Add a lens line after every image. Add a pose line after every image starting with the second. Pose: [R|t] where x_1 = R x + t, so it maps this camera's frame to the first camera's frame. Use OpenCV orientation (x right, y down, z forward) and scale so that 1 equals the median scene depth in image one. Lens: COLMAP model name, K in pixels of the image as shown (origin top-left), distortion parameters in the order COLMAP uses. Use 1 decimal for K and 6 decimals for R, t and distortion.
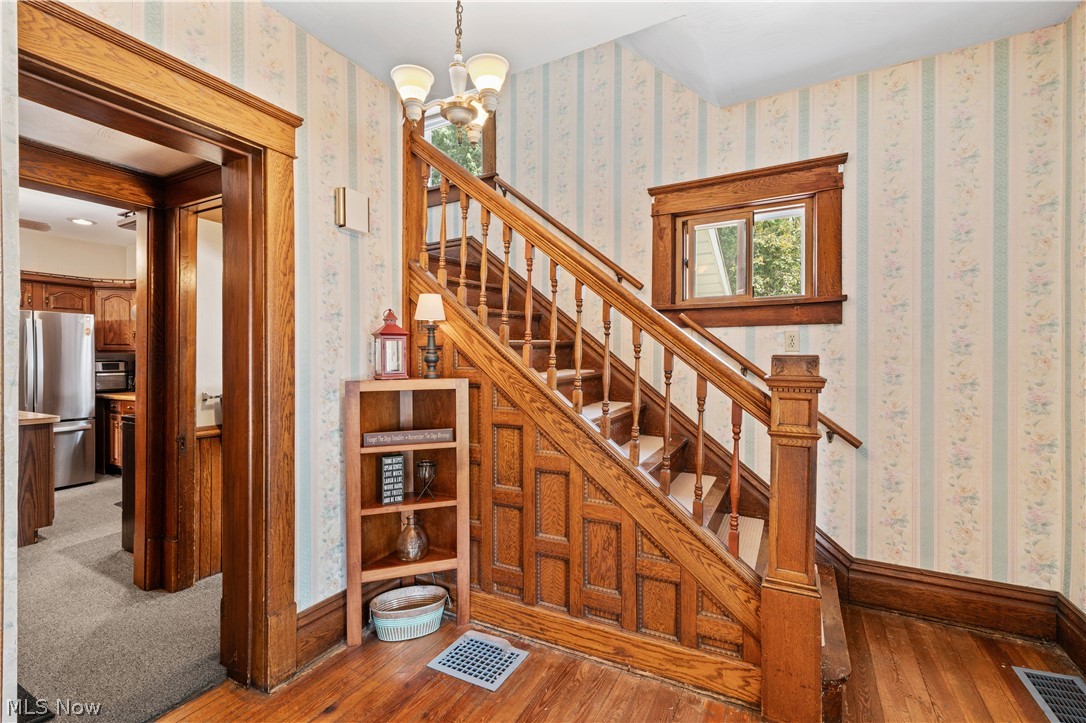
lens RADIAL K [[478.0, 0, 544.4], [0, 478.0, 352.7], [0, 0, 1]] dist [0.002058, 0.000057]
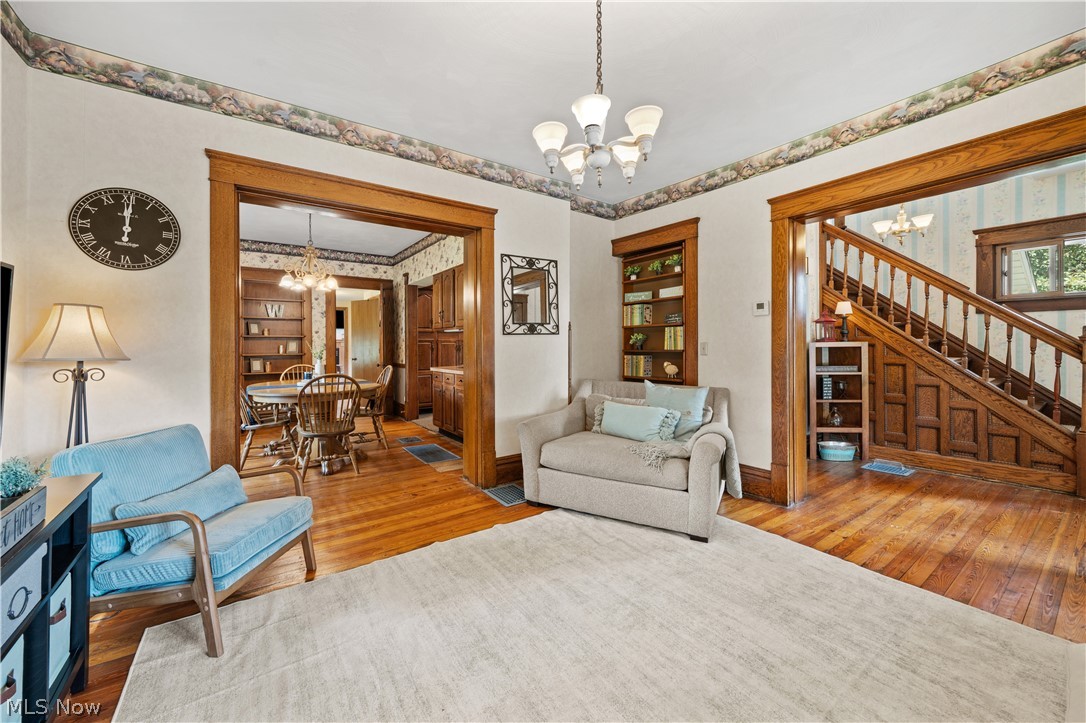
lens RADIAL K [[416.9, 0, 550.0], [0, 416.9, 341.2], [0, 0, 1]] dist [-0.000902, -0.000150]
pose [[0.900254, -0.007423, -0.435302, -0.634096], [0.010257, 0.999939, 0.004161, 0.031807], [0.435245, -0.008211, 0.900275, -1.260198]]
